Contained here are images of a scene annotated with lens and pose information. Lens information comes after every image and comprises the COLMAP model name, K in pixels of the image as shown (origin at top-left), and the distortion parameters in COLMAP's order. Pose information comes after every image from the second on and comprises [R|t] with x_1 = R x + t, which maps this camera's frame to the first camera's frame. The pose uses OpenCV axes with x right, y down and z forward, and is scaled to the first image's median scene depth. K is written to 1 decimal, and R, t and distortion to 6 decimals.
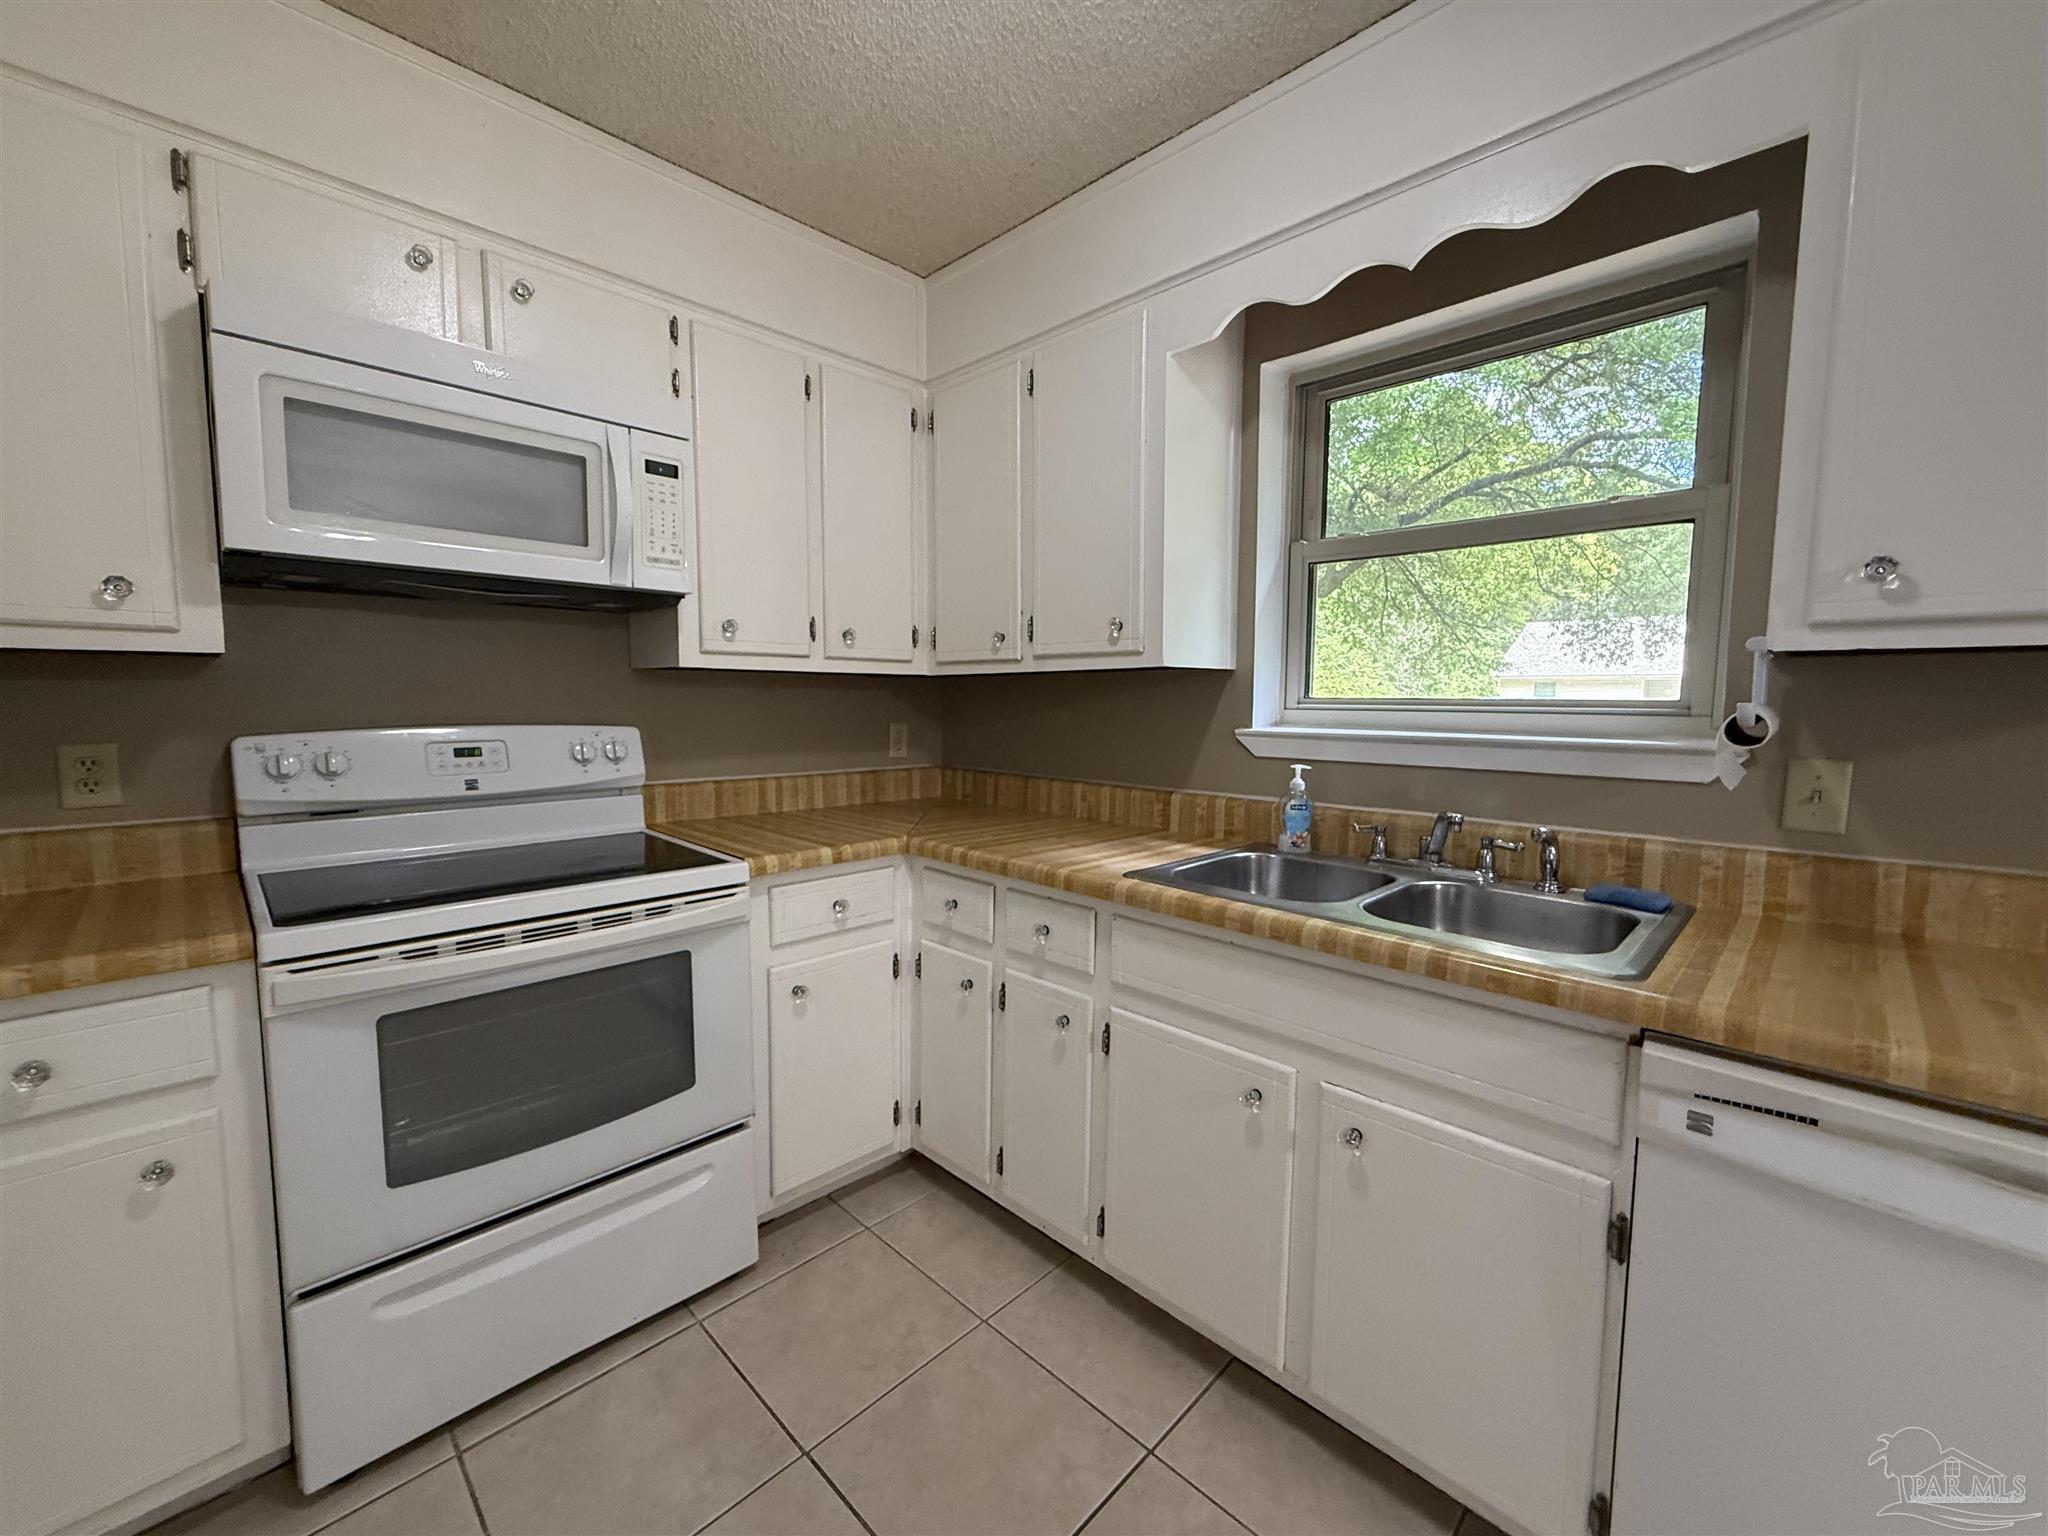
lens RADIAL K [[815.7, 0, 1041.6], [0, 815.7, 766.3], [0, 0, 1]] dist [0.000972, -0.000581]
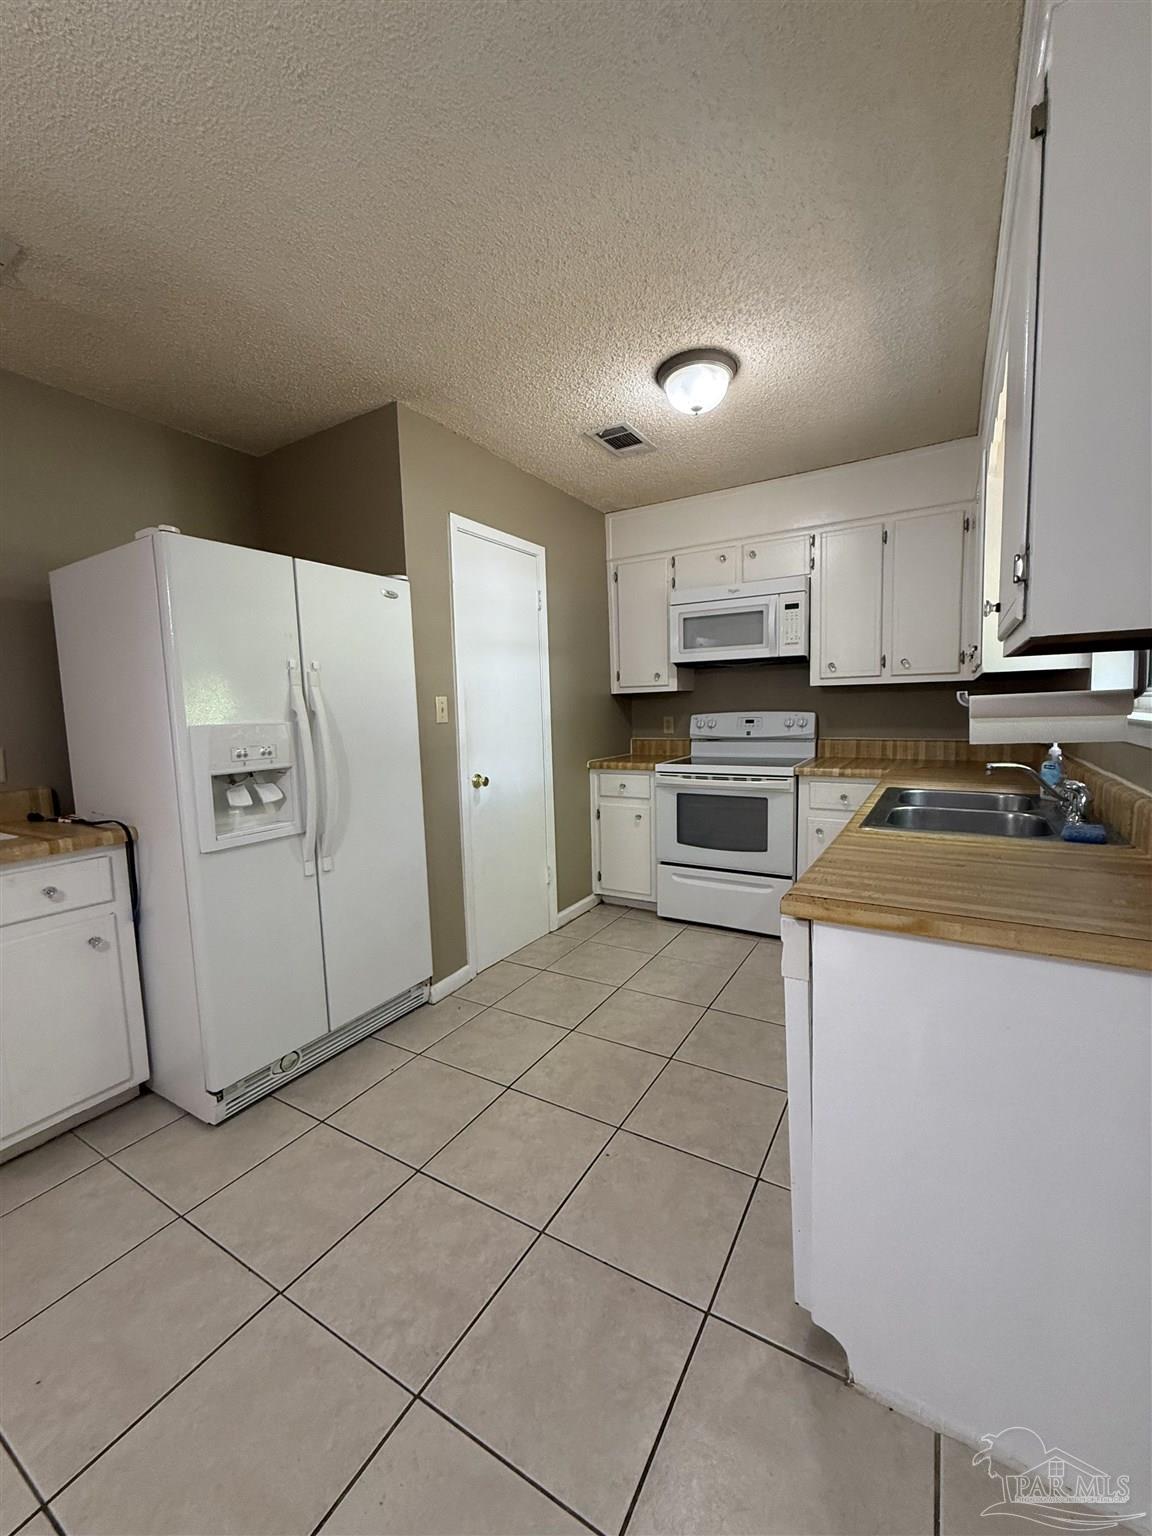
lens RADIAL K [[611.7, 0, 571.7], [0, 611.7, 772.3], [0, 0, 1]] dist [0.000972, -0.000581]
pose [[0.222376, 0.091326, -0.970674, 1.176202], [-0.055864, 0.995161, 0.080832, 0.019735], [0.973359, 0.036250, 0.226402, -0.038521]]
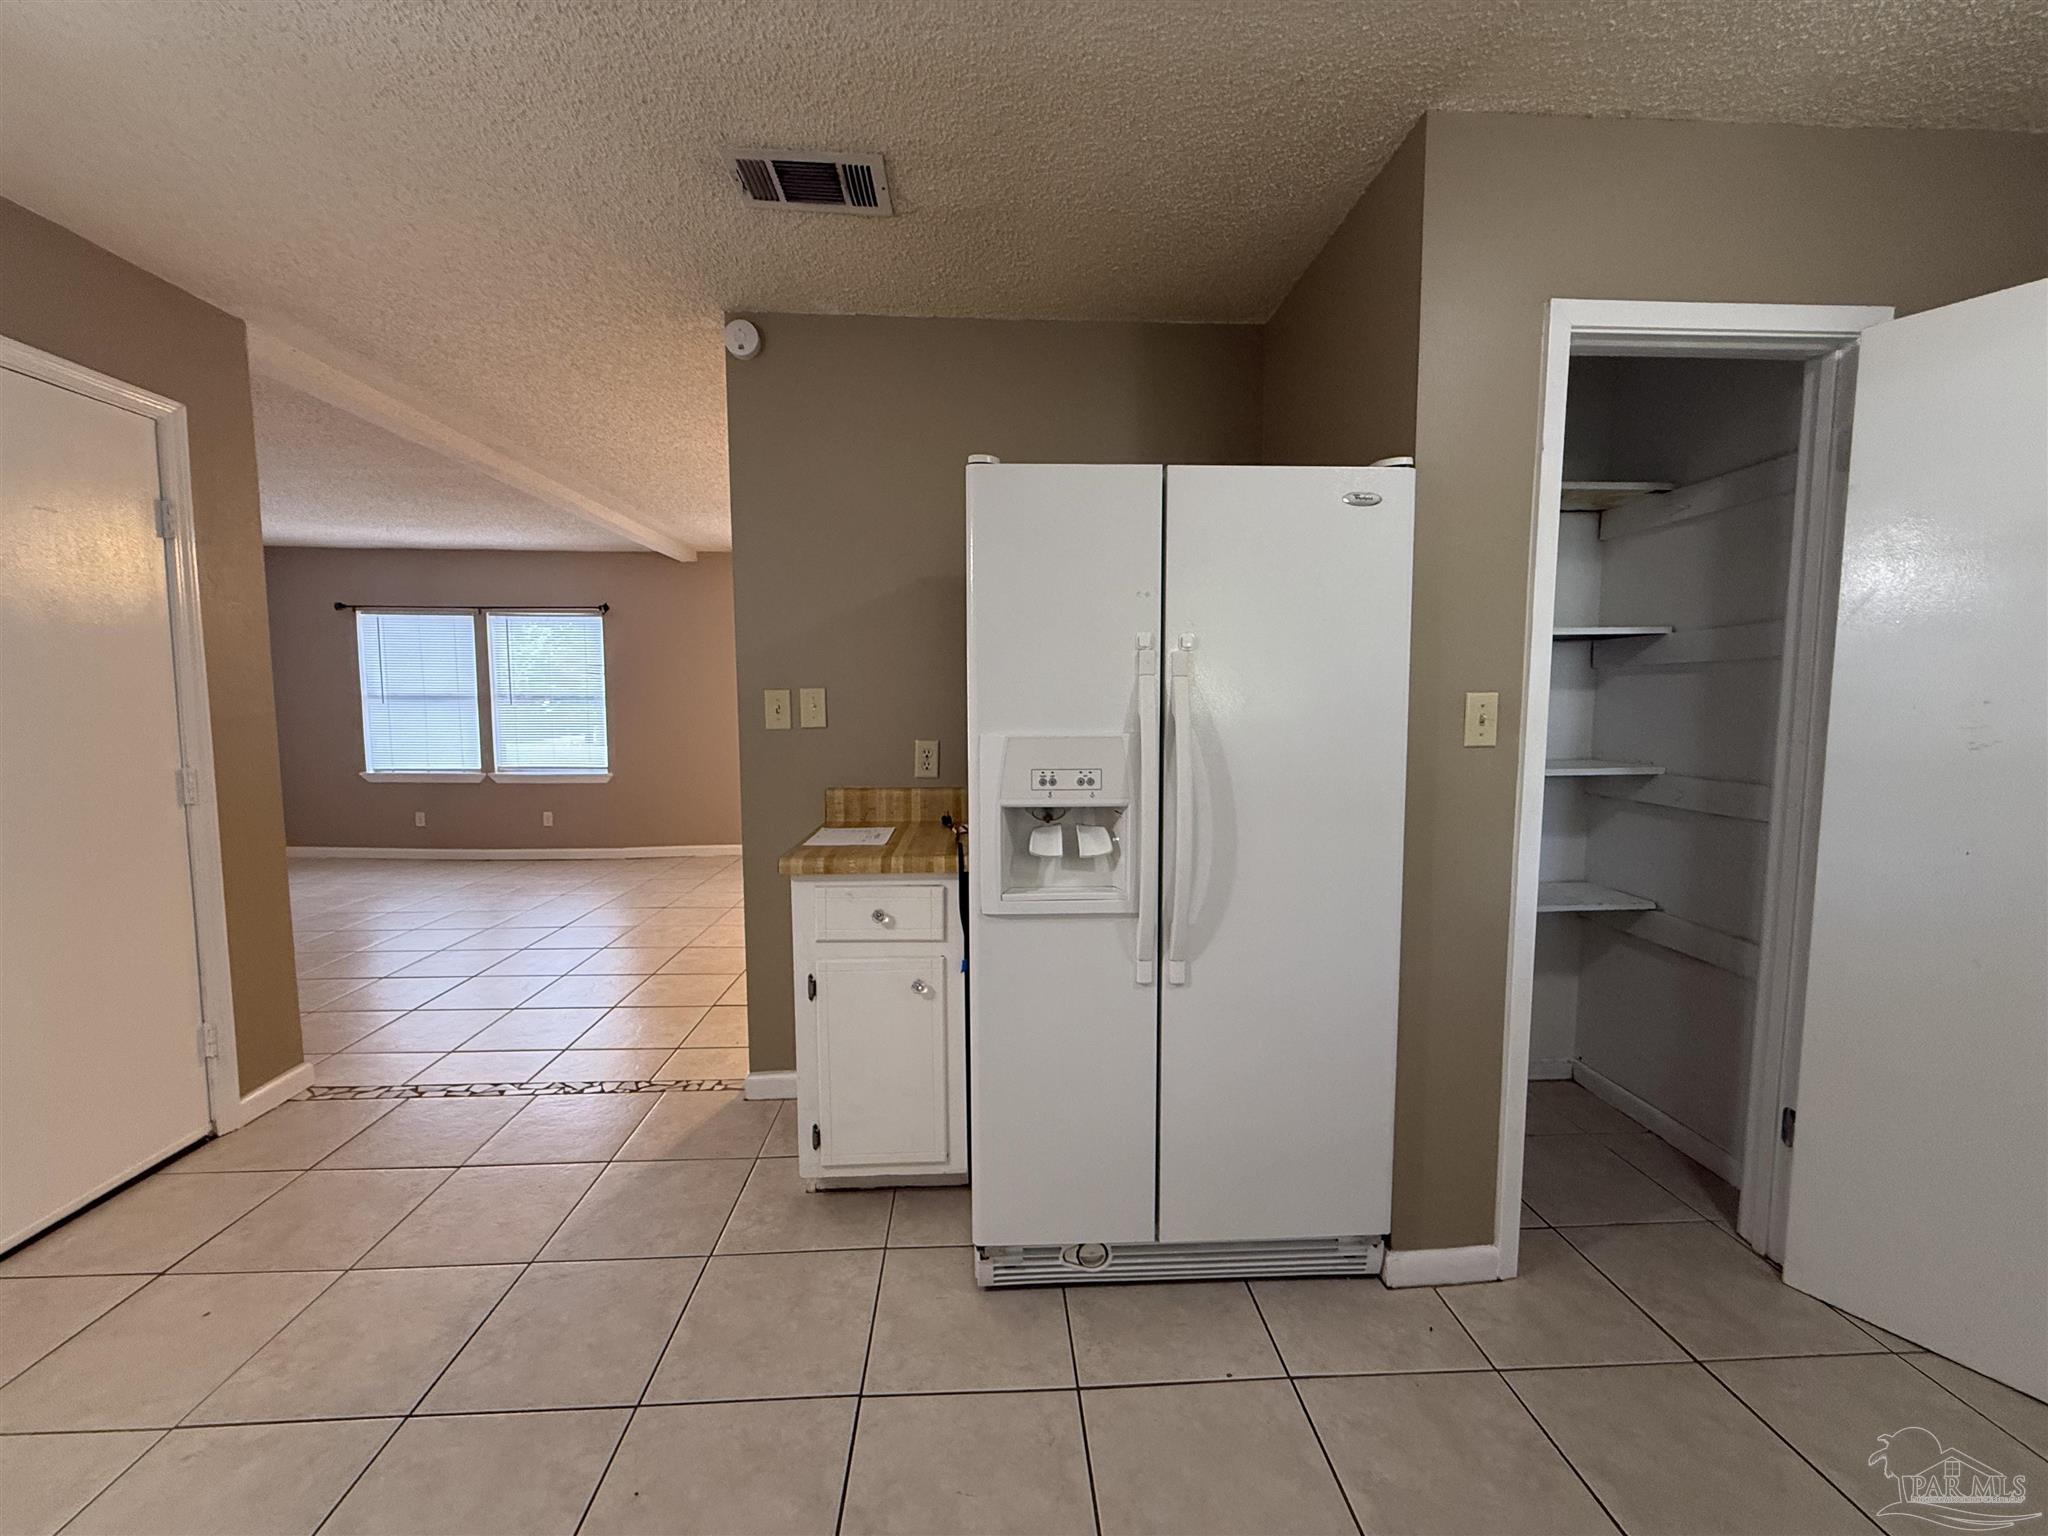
lens RADIAL K [[815.7, 0, 1004.5], [0, 815.7, 773.6], [0, 0, 1]] dist [0.000972, -0.000581]
pose [[-0.683054, 0.061210, -0.727798, 0.785766], [-0.067276, 0.986972, 0.146148, -0.029114], [0.727263, 0.148790, -0.670037, 0.206104]]
